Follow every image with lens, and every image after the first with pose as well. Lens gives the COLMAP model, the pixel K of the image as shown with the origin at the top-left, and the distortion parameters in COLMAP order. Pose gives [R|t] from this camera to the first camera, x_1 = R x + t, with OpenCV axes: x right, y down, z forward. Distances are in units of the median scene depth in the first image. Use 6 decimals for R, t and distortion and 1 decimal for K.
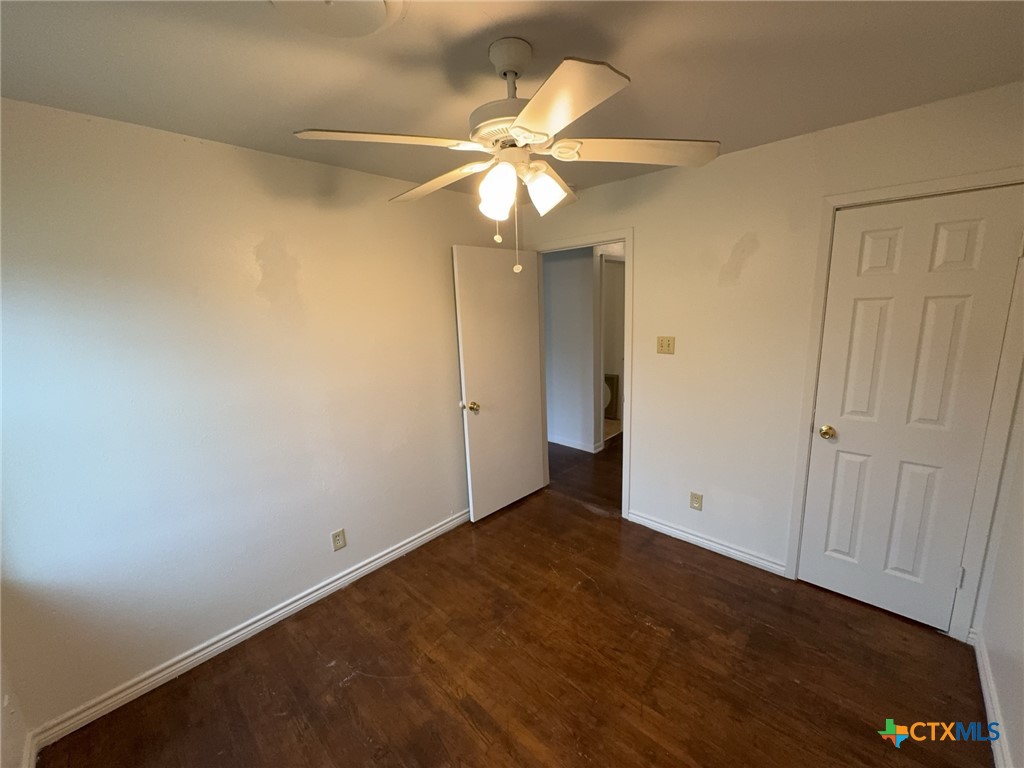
lens RADIAL K [[406.0, 0, 510.4], [0, 406.0, 383.6], [0, 0, 1]] dist [-0.014106, -0.000012]
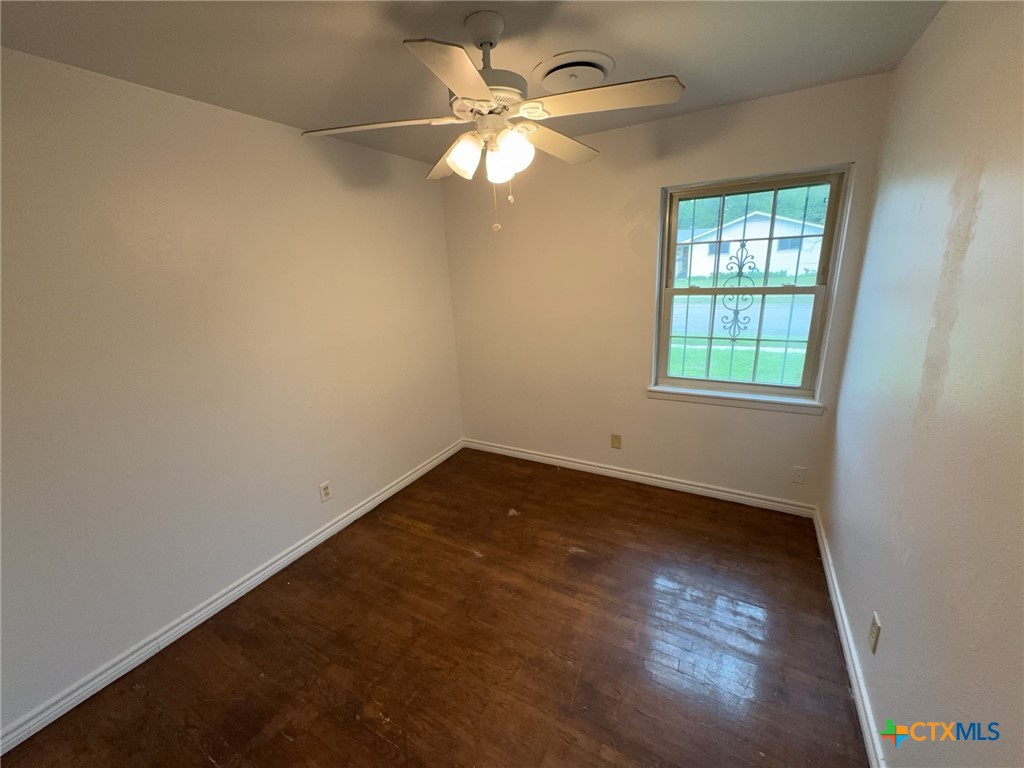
lens RADIAL K [[406.0, 0, 510.4], [0, 406.0, 383.6], [0, 0, 1]] dist [-0.014106, -0.000012]
pose [[-0.967678, 0.151377, -0.201704, 0.207913], [0.043718, 0.888395, 0.456993, -0.311984], [0.248371, 0.433404, -0.866298, 1.650820]]
